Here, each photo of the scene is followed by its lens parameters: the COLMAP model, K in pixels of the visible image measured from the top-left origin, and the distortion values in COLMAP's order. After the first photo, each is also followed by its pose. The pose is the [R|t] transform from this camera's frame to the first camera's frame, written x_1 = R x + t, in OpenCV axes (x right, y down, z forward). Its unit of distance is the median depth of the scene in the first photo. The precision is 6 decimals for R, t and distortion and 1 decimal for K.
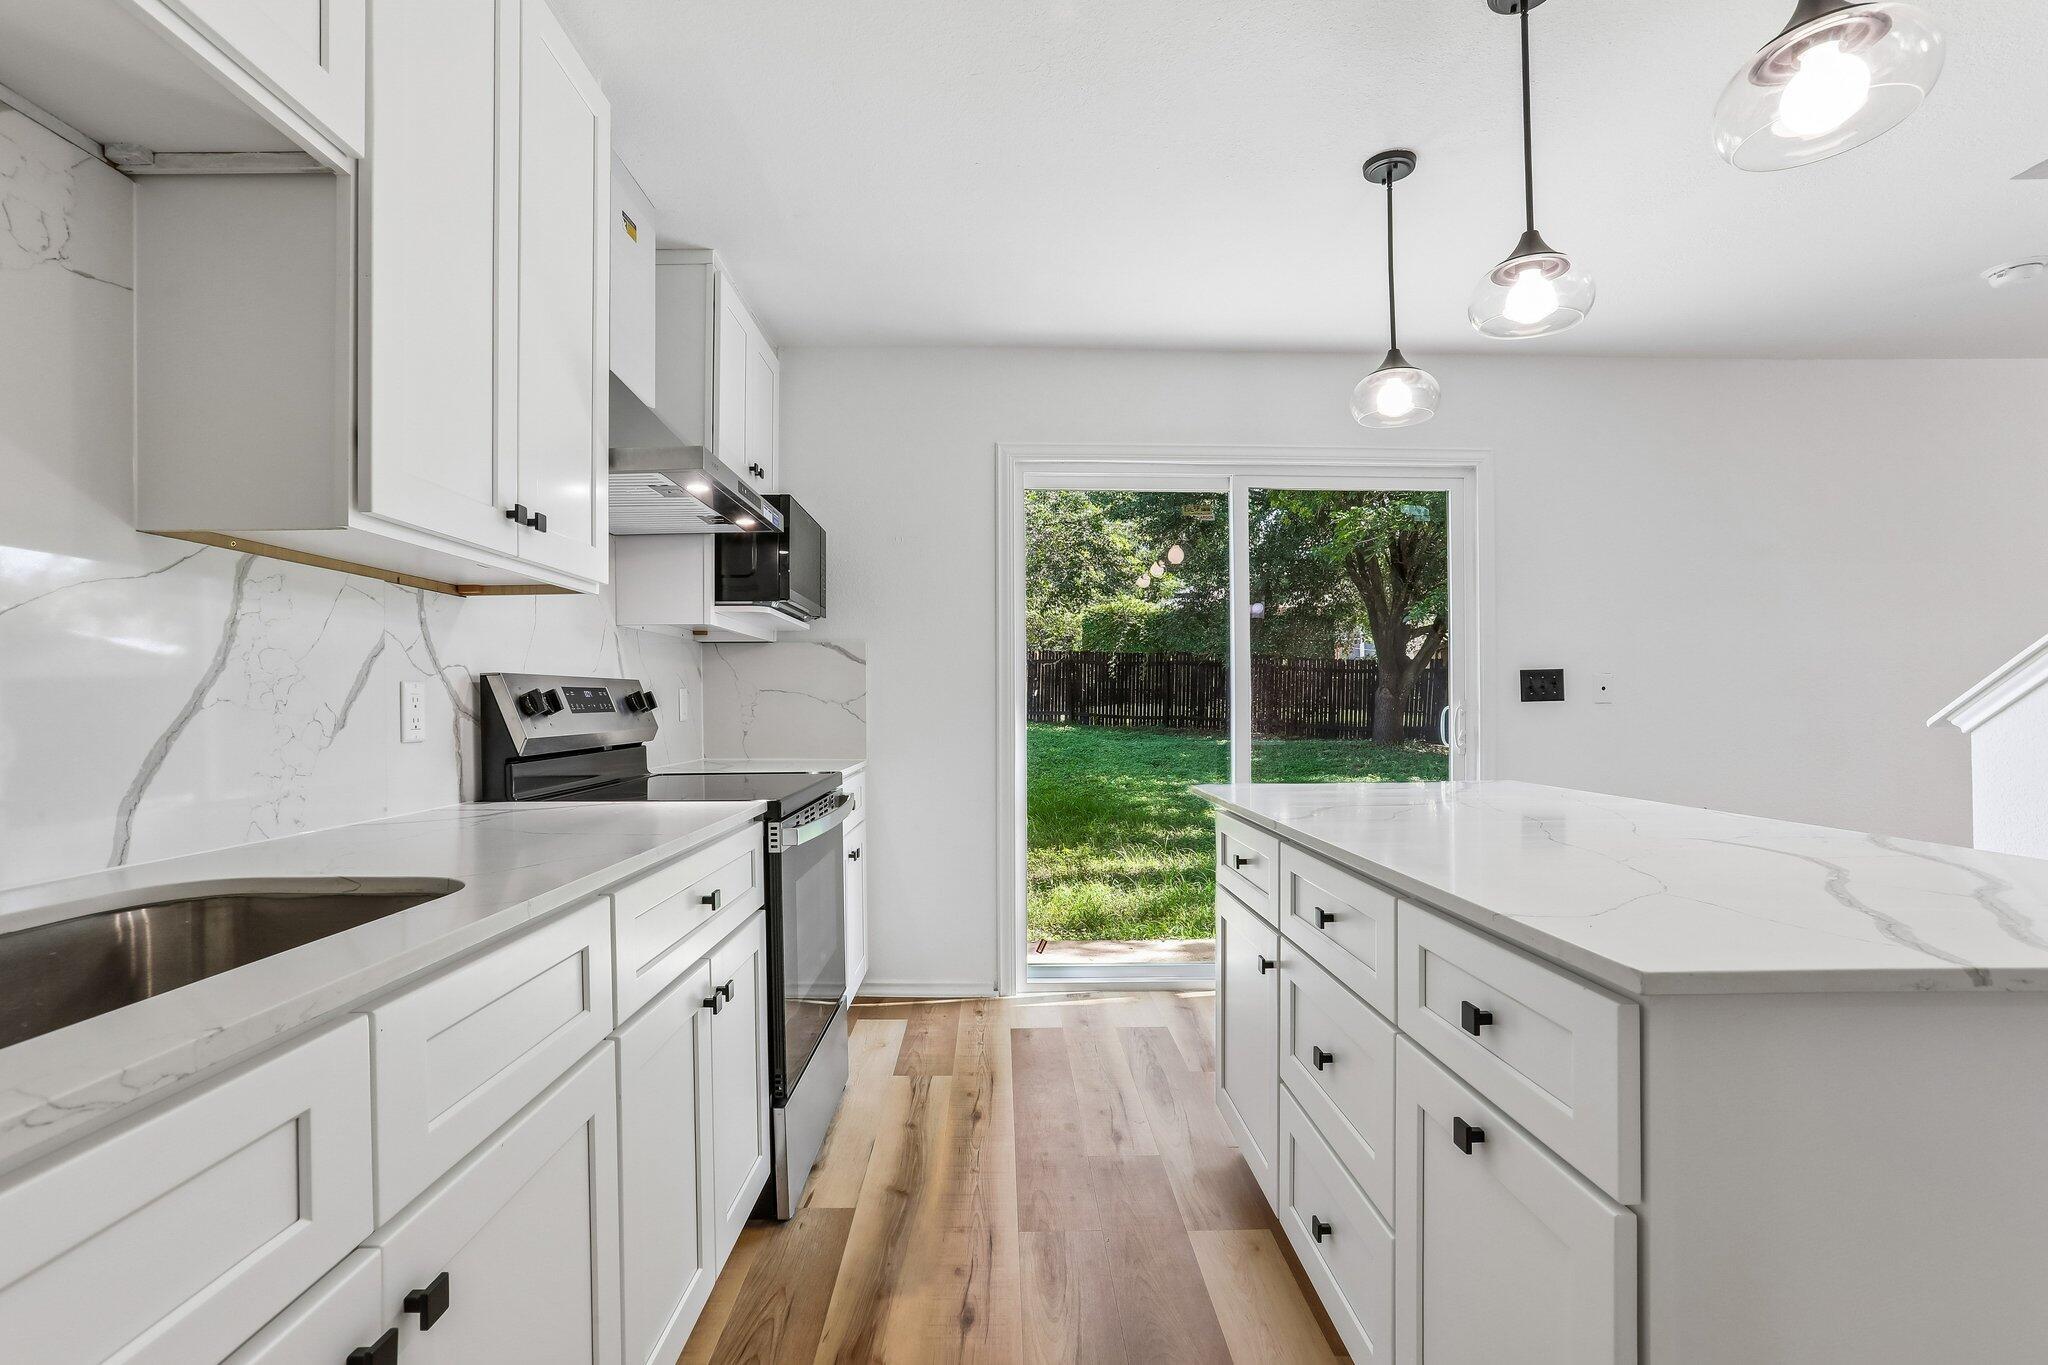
lens RADIAL K [[939.6, 0, 1010.4], [0, 939.6, 695.7], [0, 0, 1]] dist [-0.036991, 0.019915]
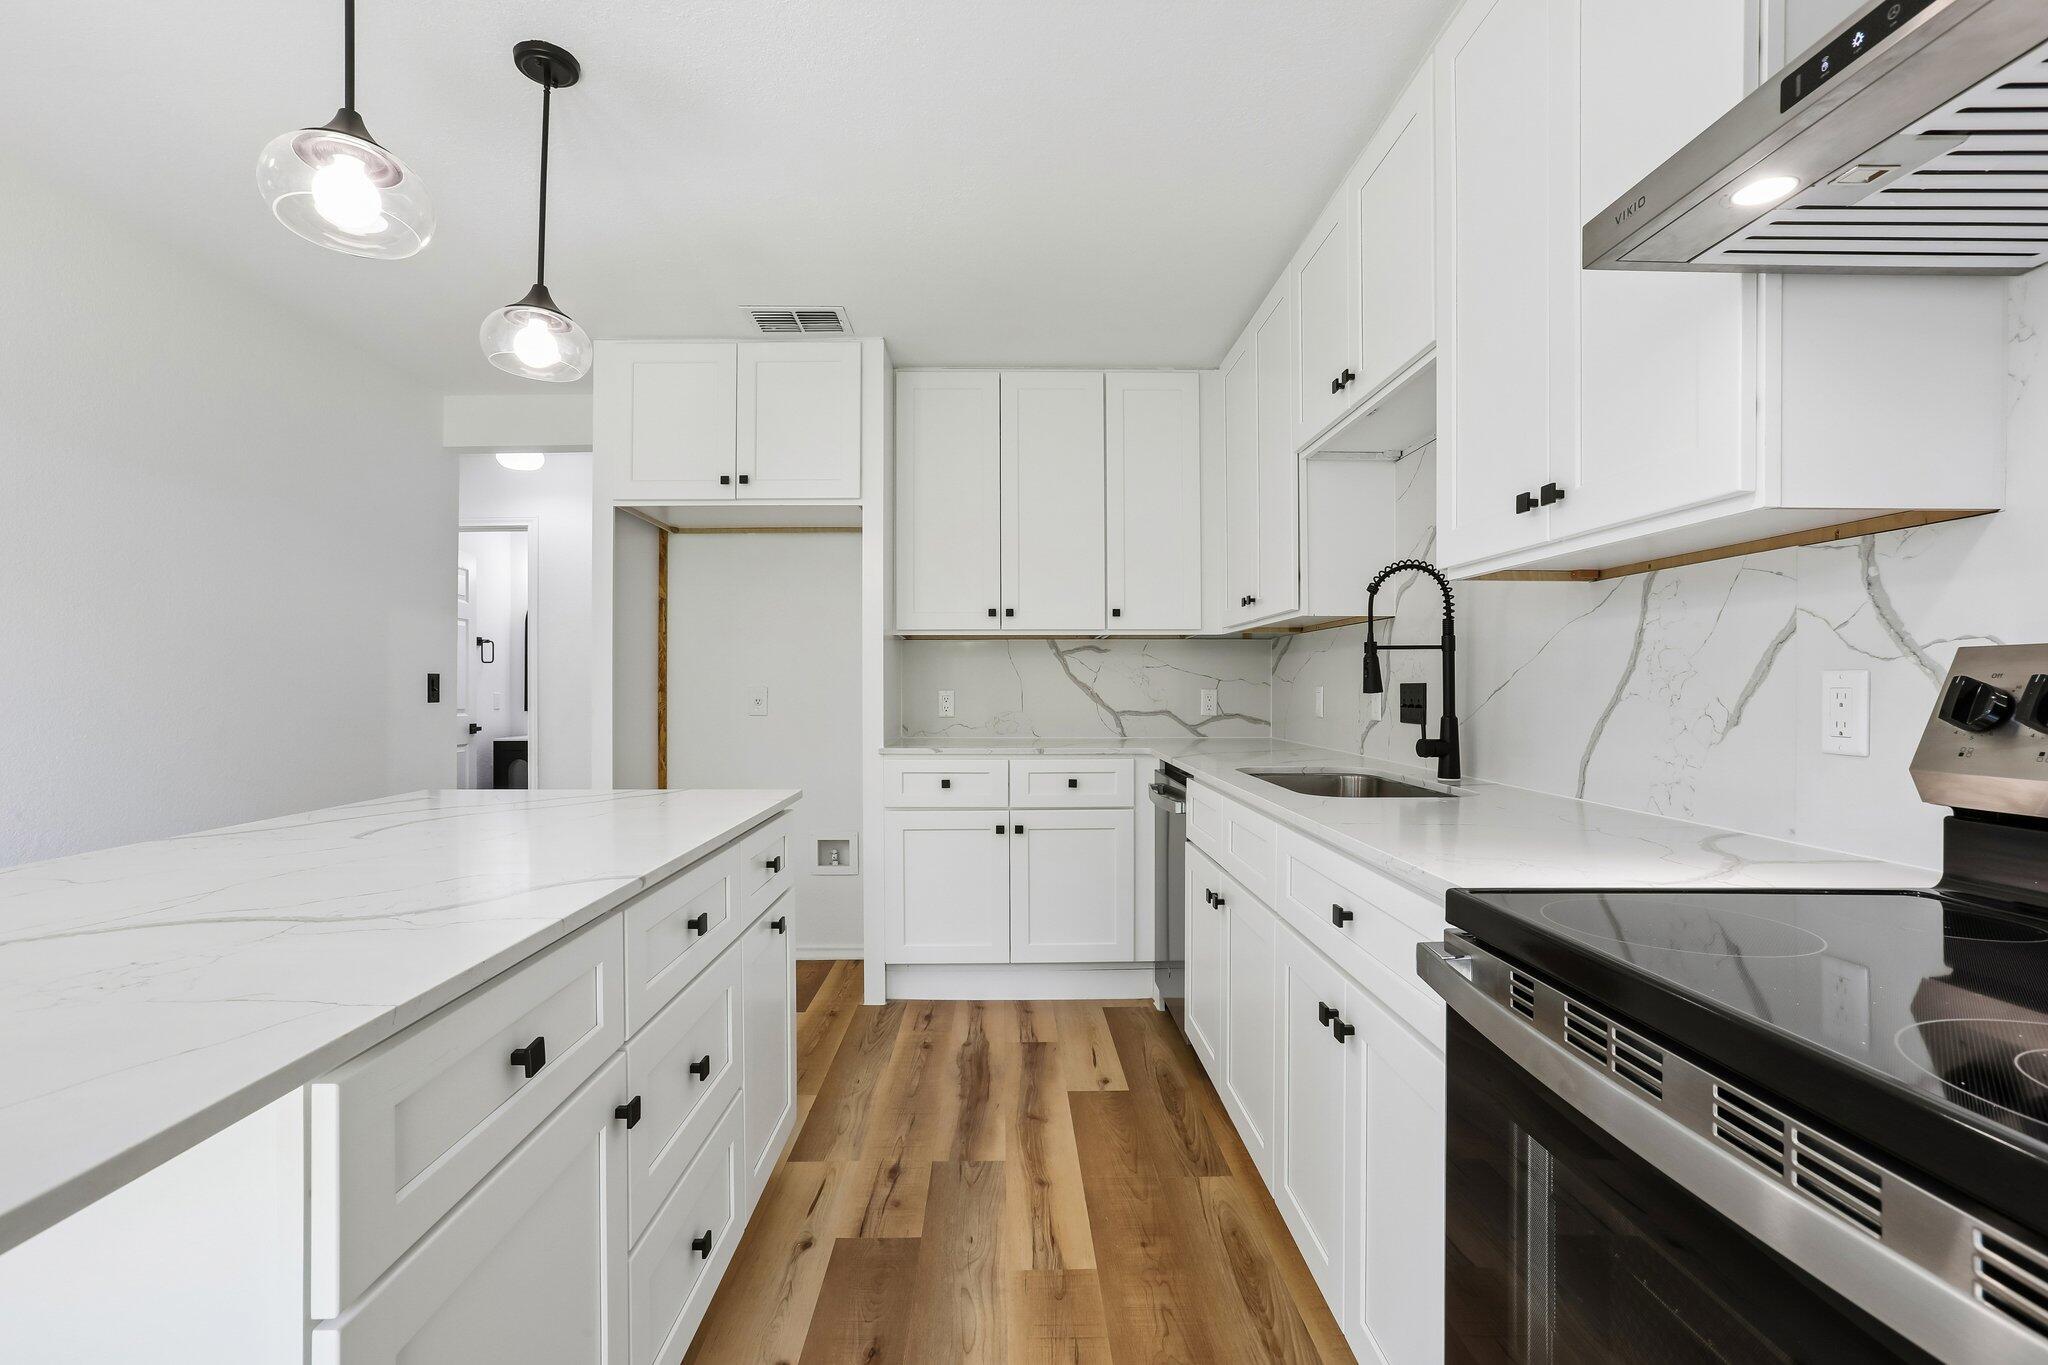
lens RADIAL K [[960.2, 0, 1019.0], [0, 960.2, 681.2], [0, 0, 1]] dist [-0.002590, 0.000573]
pose [[-0.999883, 0.013840, -0.006443, 0.001363], [0.013916, 0.999833, -0.011838, -0.006302], [0.006278, -0.011927, -0.999909, 1.563274]]
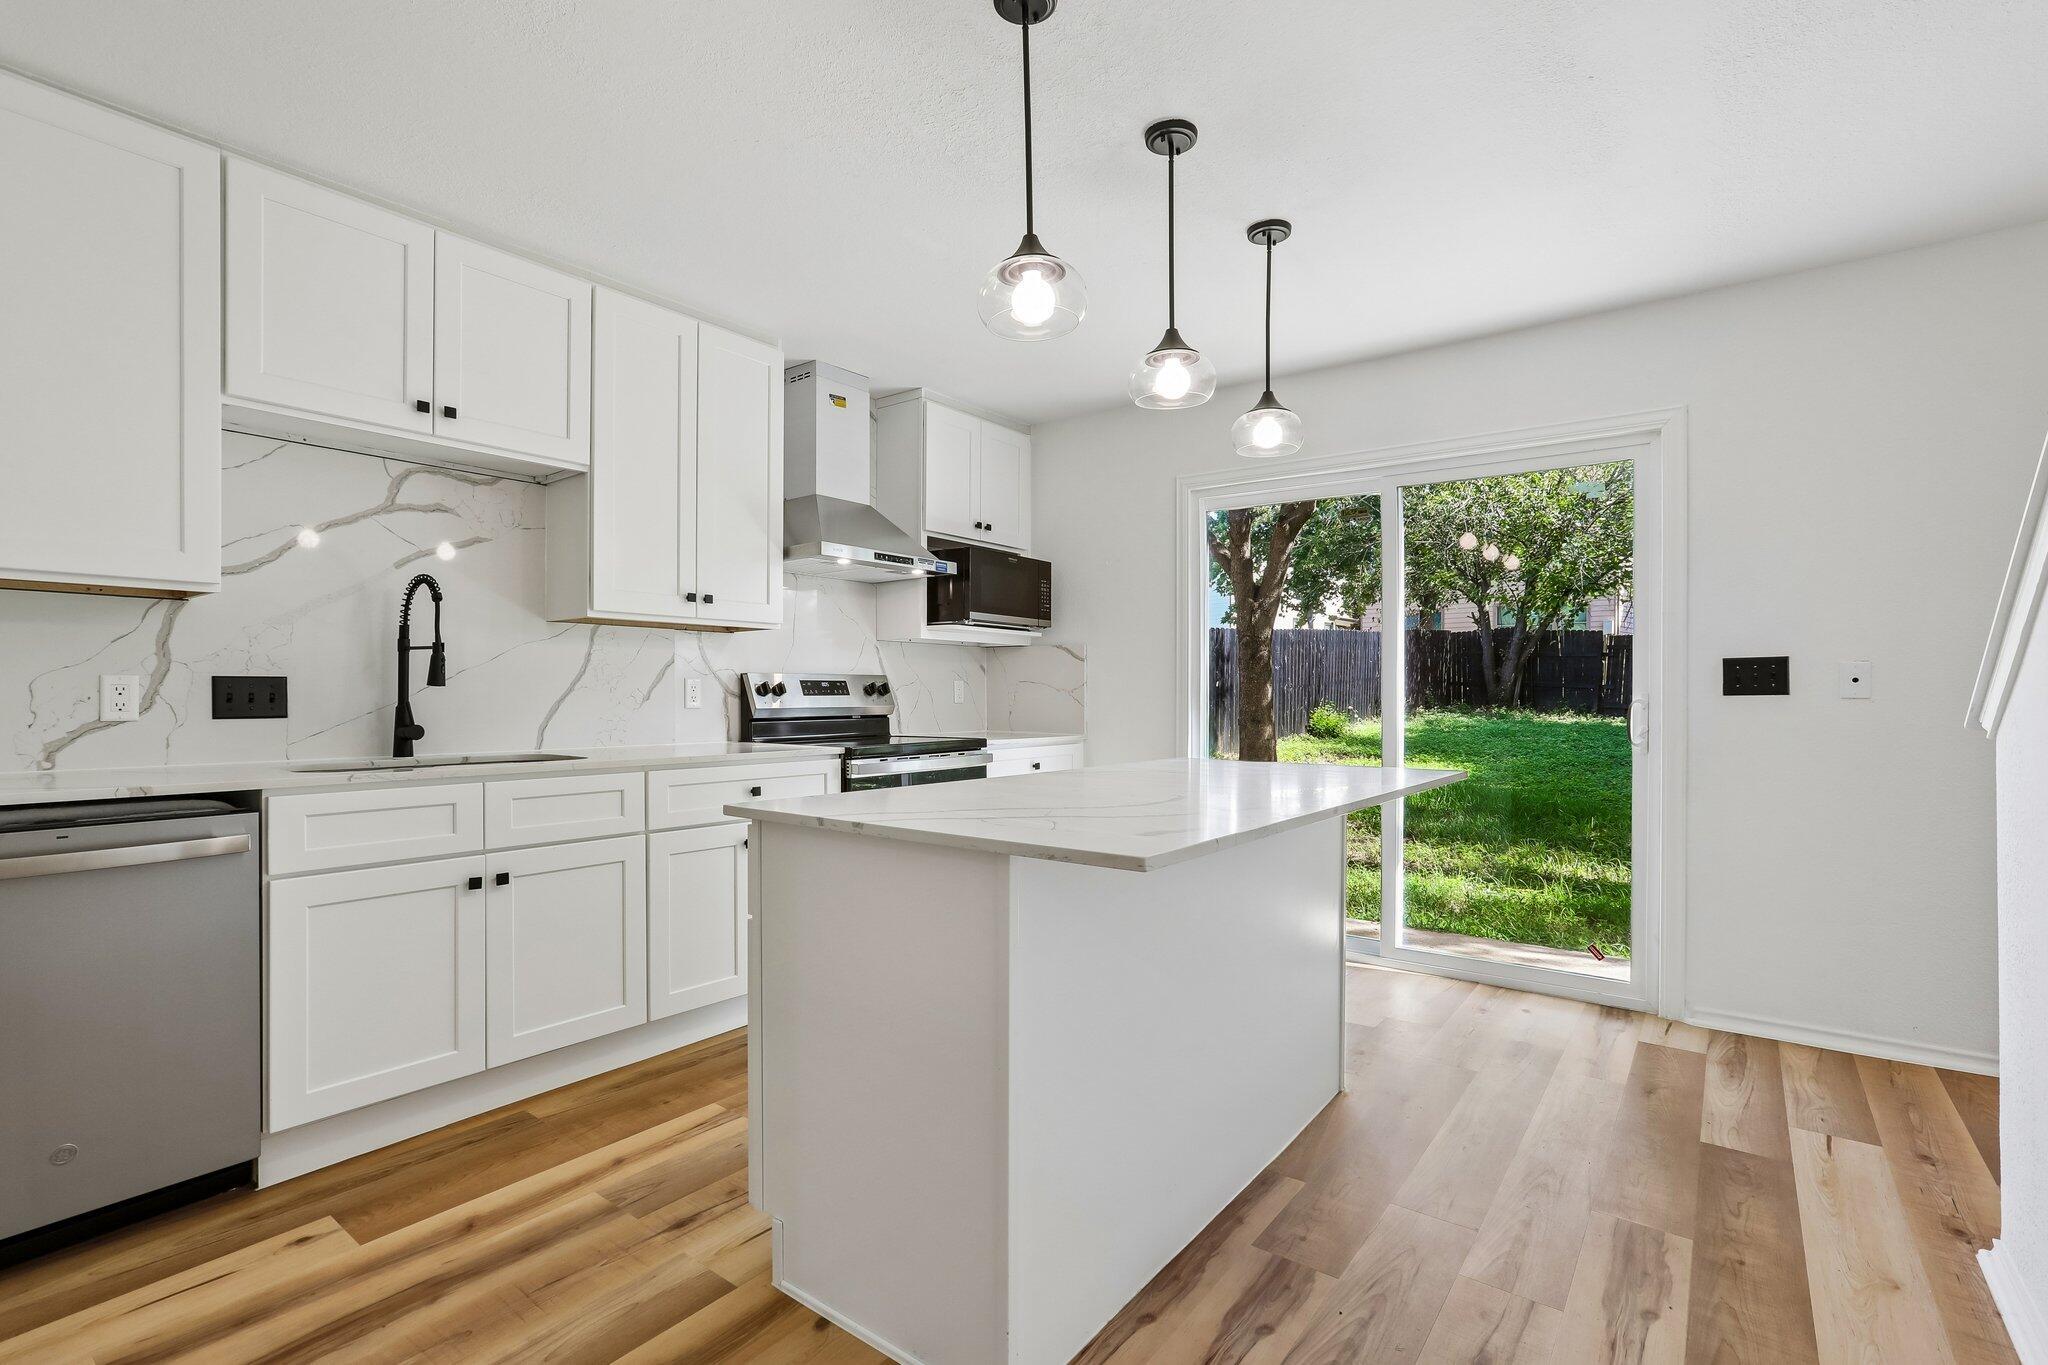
lens RADIAL K [[939.6, 0, 1006.9], [0, 939.6, 689.9], [0, 0, 1]] dist [-0.036991, 0.019915]
pose [[0.785751, 0.004988, -0.618523, 1.025414], [-0.001635, 0.999981, 0.005986, -0.002694], [0.618541, -0.003693, 0.785744, -0.154323]]
